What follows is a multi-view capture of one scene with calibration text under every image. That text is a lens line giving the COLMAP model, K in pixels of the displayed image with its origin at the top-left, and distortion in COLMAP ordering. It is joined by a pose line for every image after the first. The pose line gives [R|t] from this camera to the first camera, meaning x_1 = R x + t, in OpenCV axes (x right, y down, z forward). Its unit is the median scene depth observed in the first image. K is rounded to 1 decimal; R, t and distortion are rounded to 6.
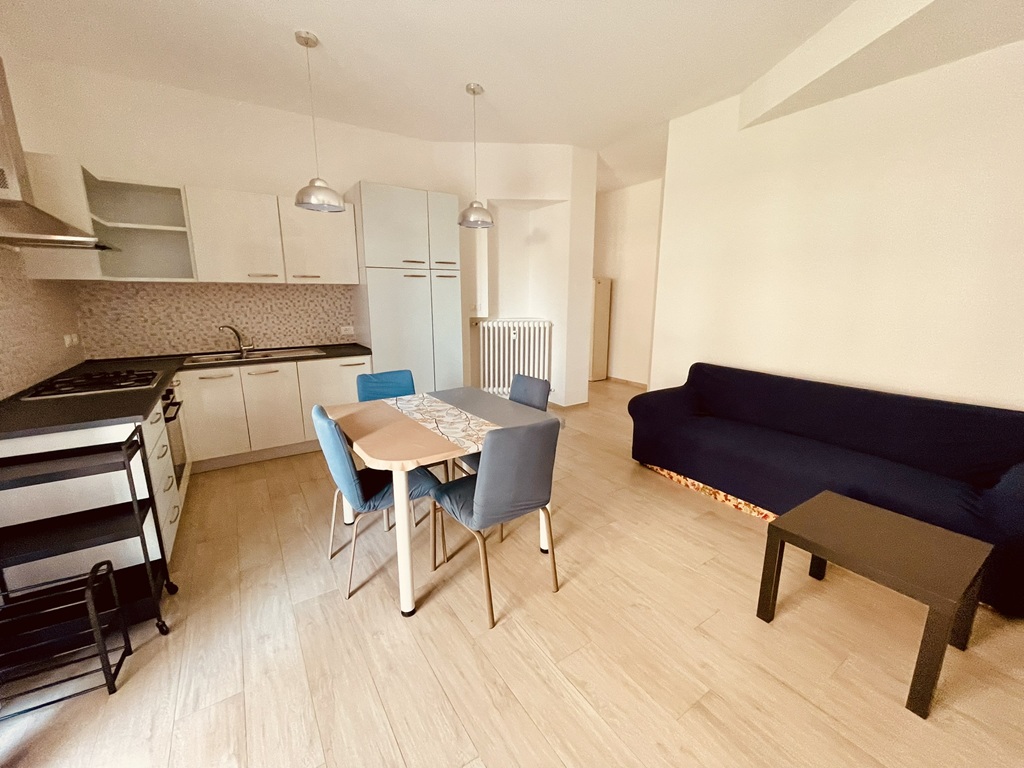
lens RADIAL K [[415.8, 0, 513.0], [0, 415.8, 381.3], [0, 0, 1]] dist [-0.000873, -0.000053]
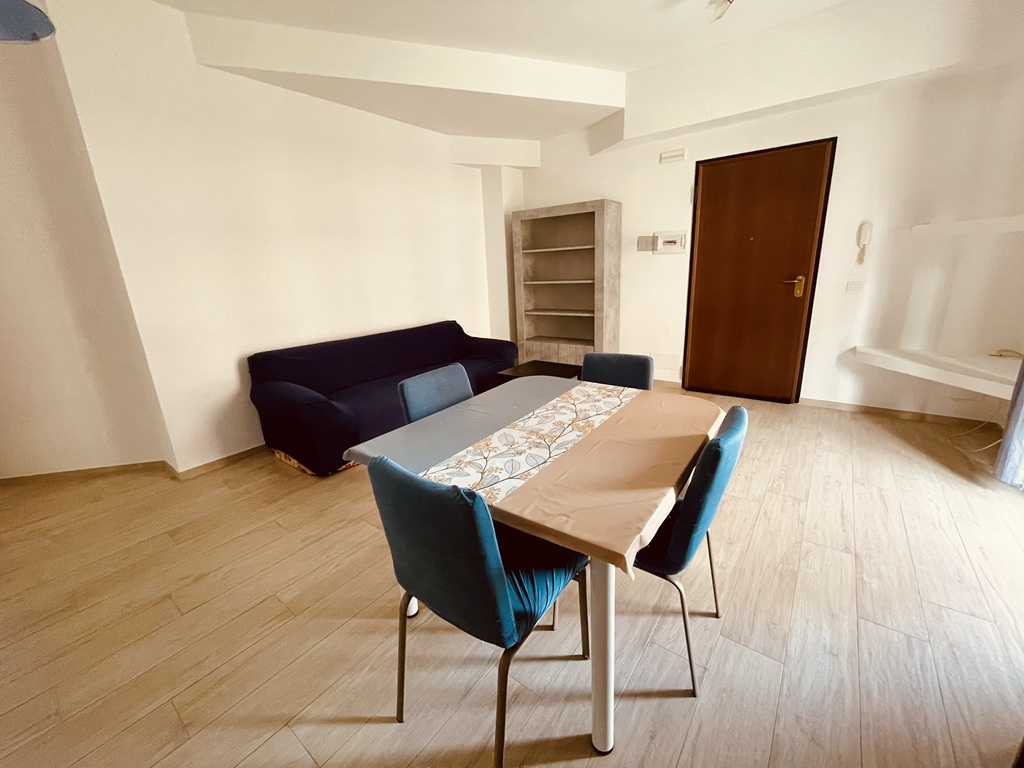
lens RADIAL K [[415.8, 0, 509.3], [0, 415.8, 381.4], [0, 0, 1]] dist [-0.000873, -0.000053]
pose [[-0.316802, -0.240383, 0.917525, -0.654308], [0.238652, 0.916029, 0.322392, -0.192049], [-0.917977, 0.321103, -0.232832, 1.023766]]
